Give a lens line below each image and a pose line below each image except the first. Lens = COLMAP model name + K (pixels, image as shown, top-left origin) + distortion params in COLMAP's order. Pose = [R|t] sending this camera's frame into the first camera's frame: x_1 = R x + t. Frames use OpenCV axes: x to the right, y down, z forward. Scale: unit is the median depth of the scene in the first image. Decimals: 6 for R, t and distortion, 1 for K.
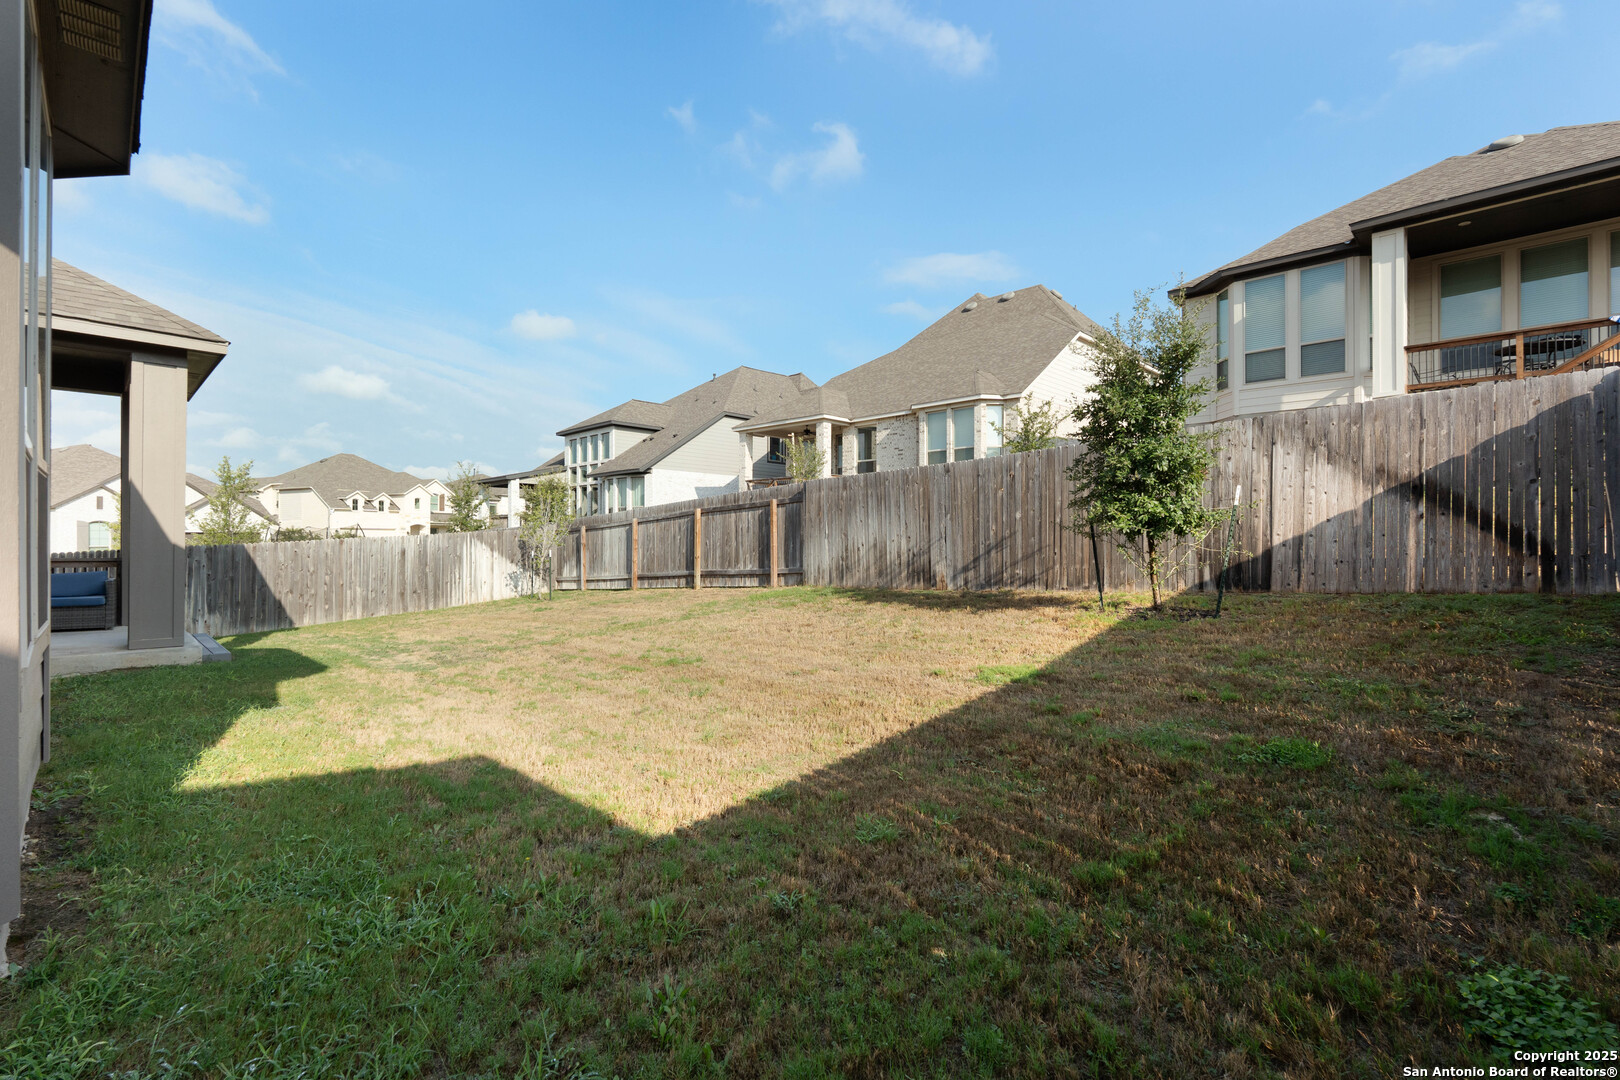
lens RADIAL K [[729.8, 0, 800.6], [0, 729.8, 545.4], [0, 0, 1]] dist [-0.002275, 0.000161]
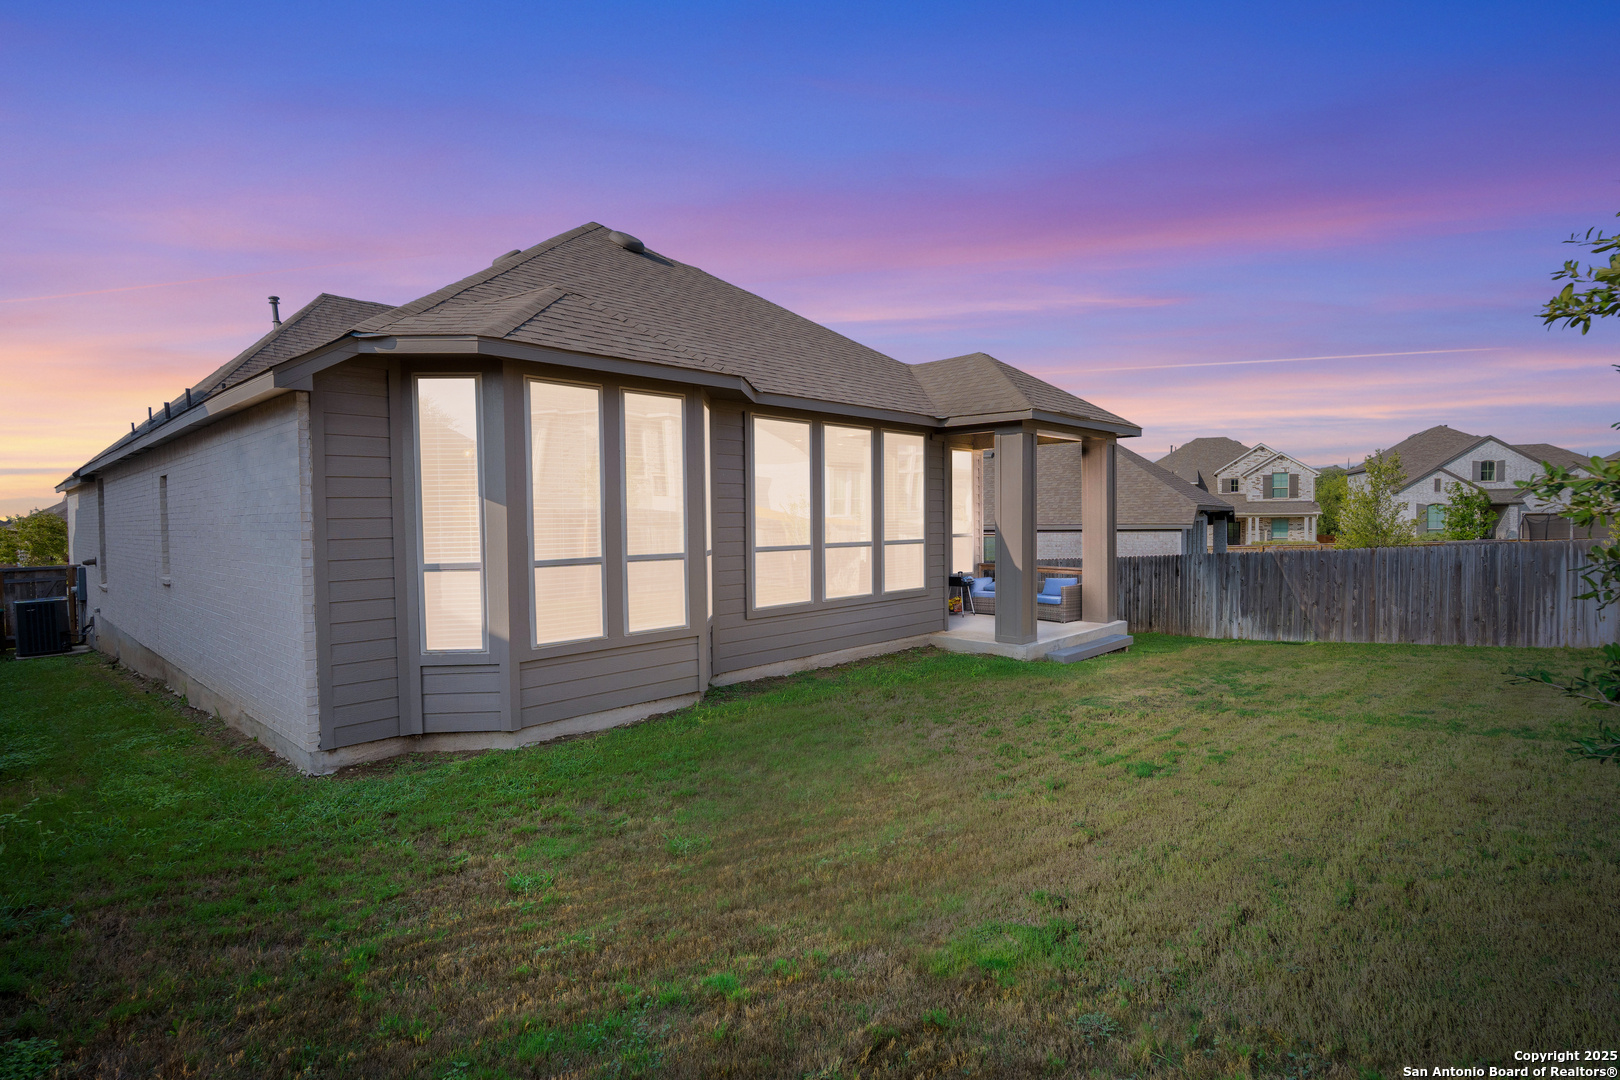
lens RADIAL K [[808.8, 0, 819.6], [0, 808.8, 541.8], [0, 0, 1]] dist [0.000038, -0.000101]
pose [[0.005743, 0.032549, -0.999454, 0.325204], [0.006911, 0.999445, 0.032588, -0.052284], [0.999960, -0.007095, 0.005515, 0.334801]]
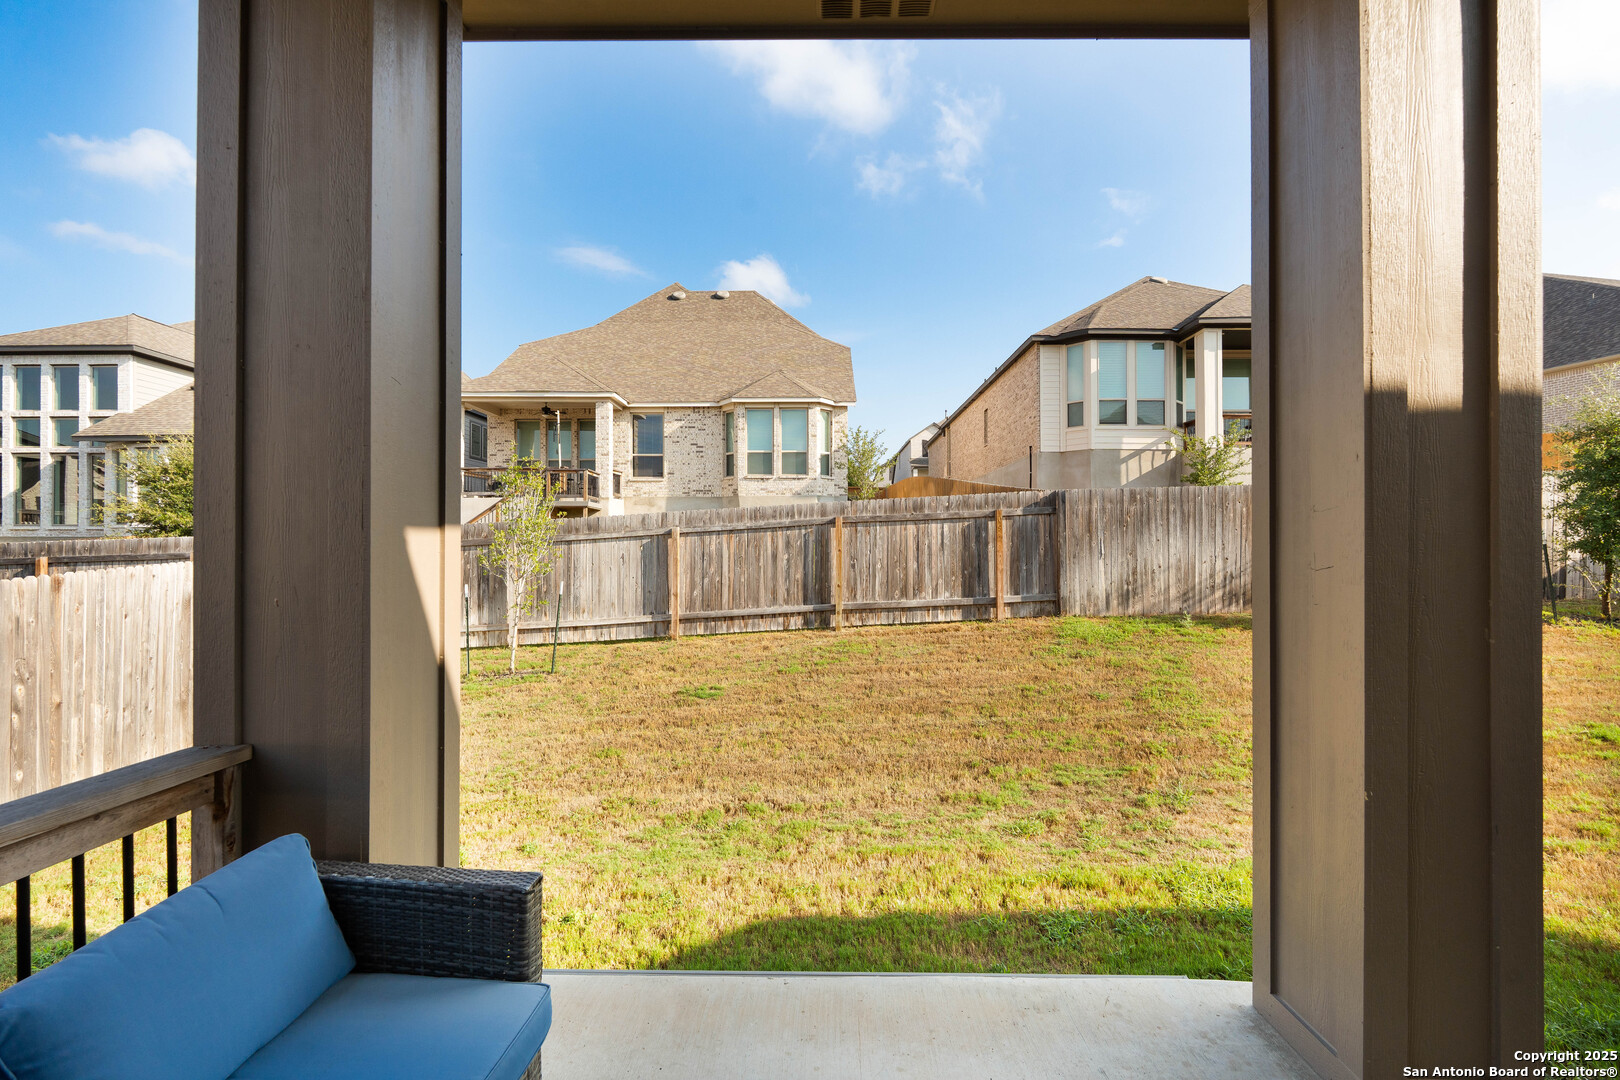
lens RADIAL K [[729.8, 0, 813.0], [0, 729.8, 536.2], [0, 0, 1]] dist [-0.002275, 0.000161]
pose [[0.711567, 0.004998, 0.702600, -0.614284], [0.006431, 0.999886, -0.013625, -0.020525], [-0.702588, 0.014213, 0.711454, 0.485974]]
